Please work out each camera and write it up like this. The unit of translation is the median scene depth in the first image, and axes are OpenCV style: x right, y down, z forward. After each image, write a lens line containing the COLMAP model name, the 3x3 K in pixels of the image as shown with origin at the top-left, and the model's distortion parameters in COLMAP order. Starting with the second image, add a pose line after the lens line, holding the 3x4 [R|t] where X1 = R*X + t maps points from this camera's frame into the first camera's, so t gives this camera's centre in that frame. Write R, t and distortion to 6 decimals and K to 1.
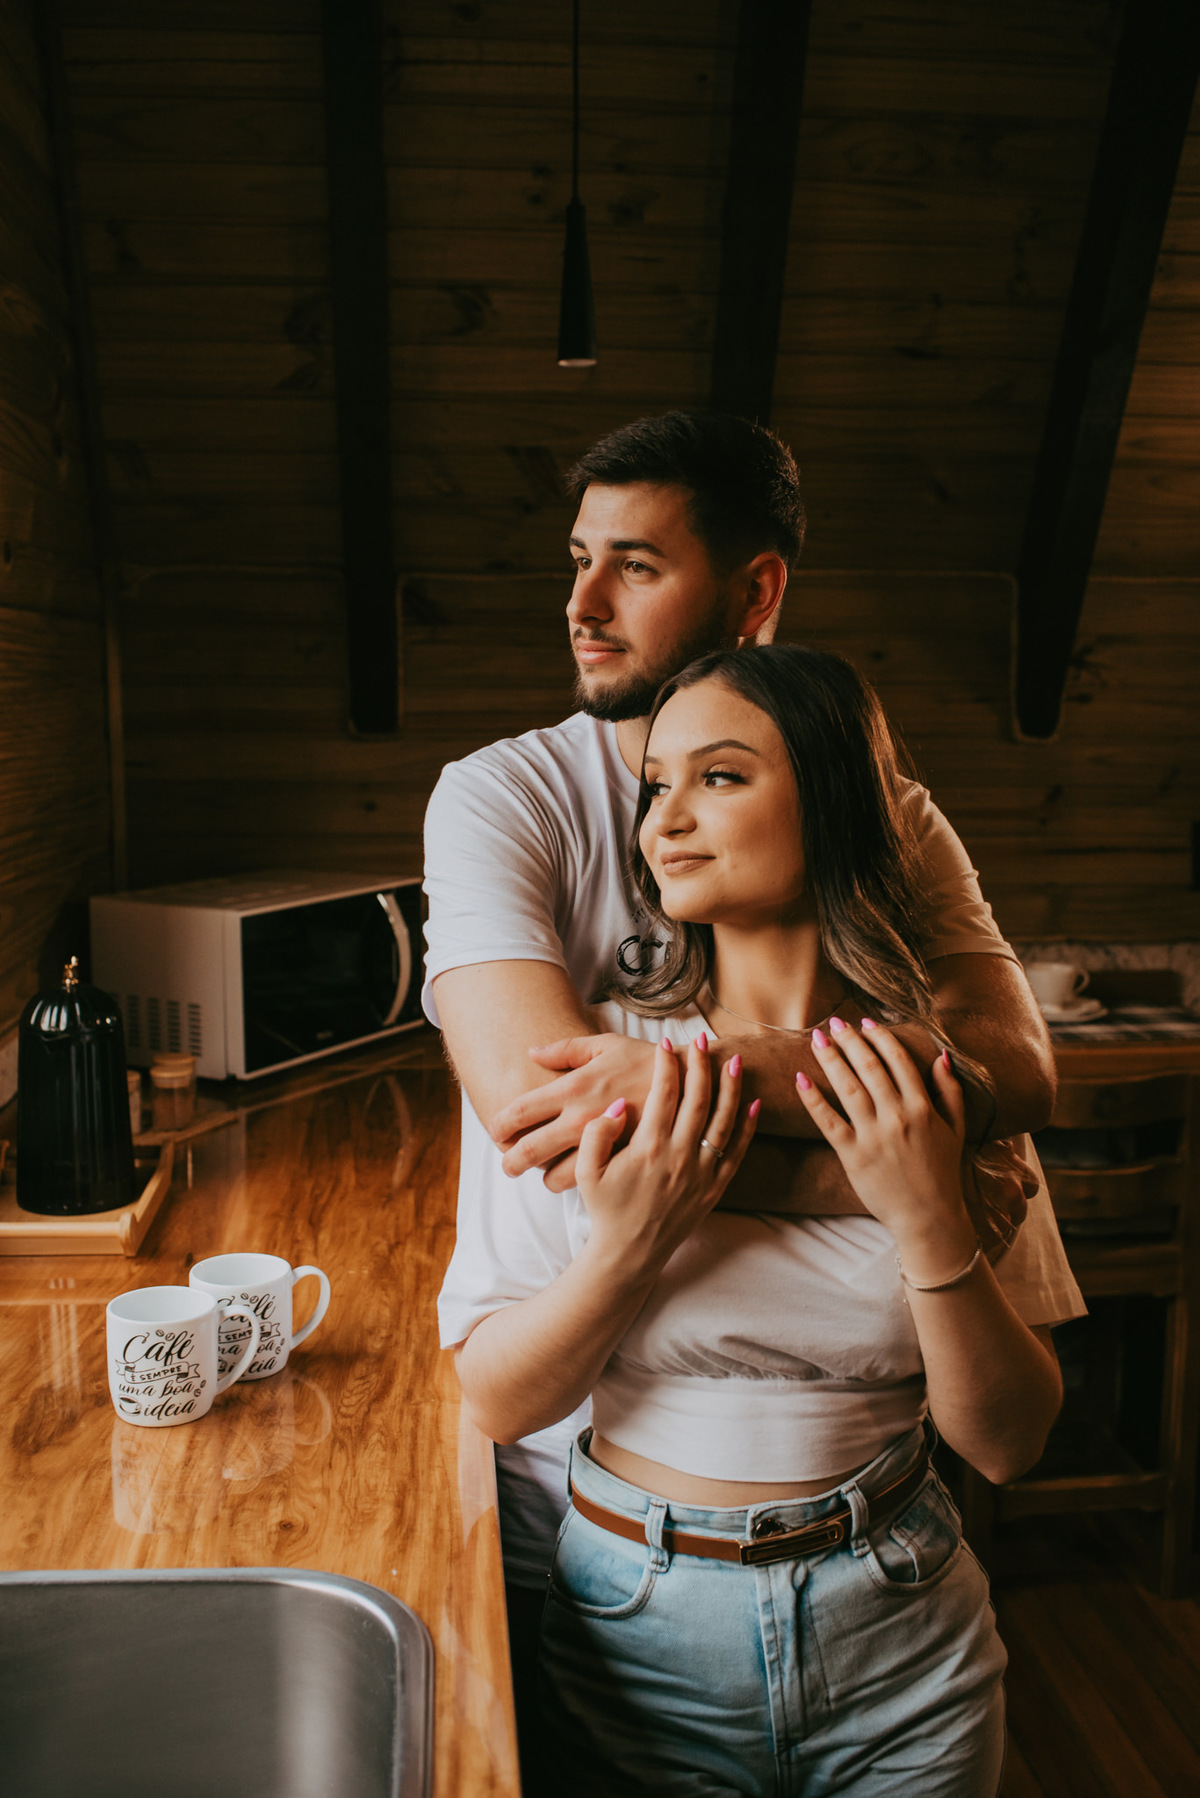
lens RADIAL K [[1808.9, 0, 626.1], [0, 1808.9, 859.2], [0, 0, 1]] dist [-0.133303, 0.186121]
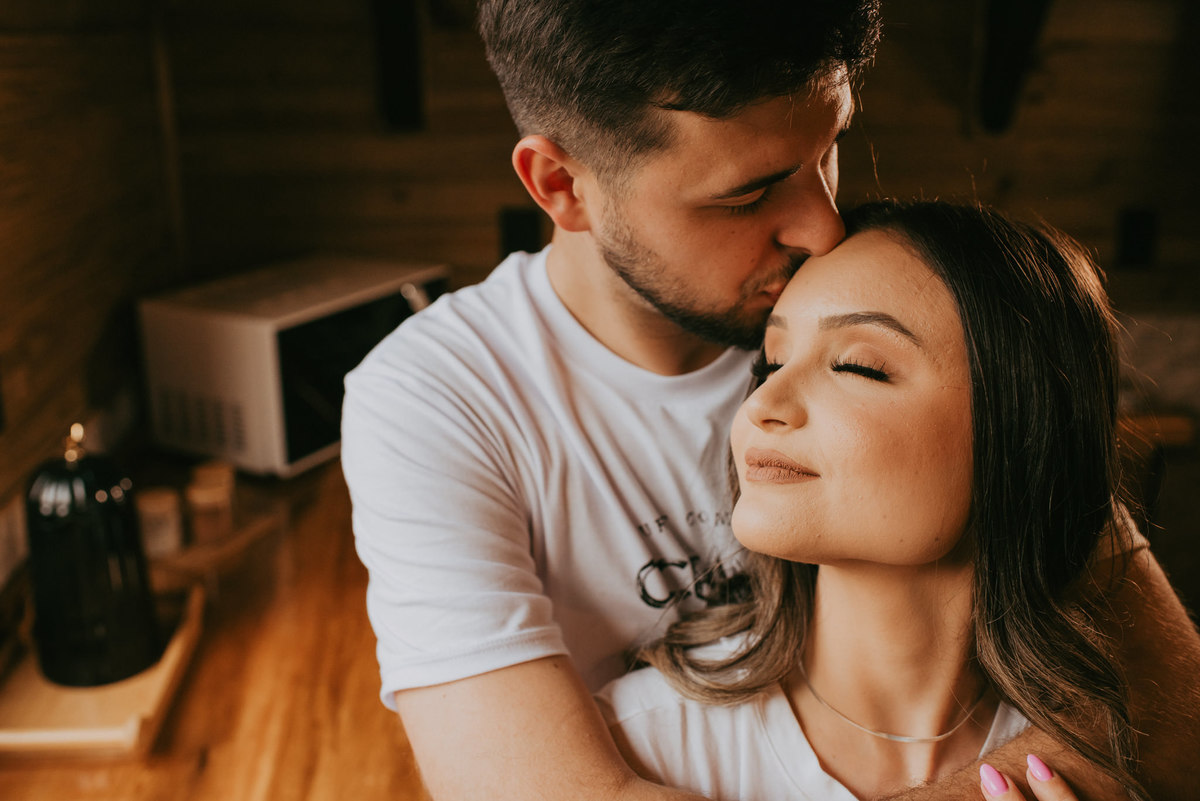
lens RADIAL K [[1207.3, 0, 600.0], [0, 1207.3, 400.5], [0, 0, 1]] dist [-0.133303, 0.186121]
pose [[0.999986, 0.005069, 0.001264, -0.022725], [-0.005221, 0.978230, 0.207458, -0.073380], [-0.000185, -0.207462, 0.978243, 0.302320]]
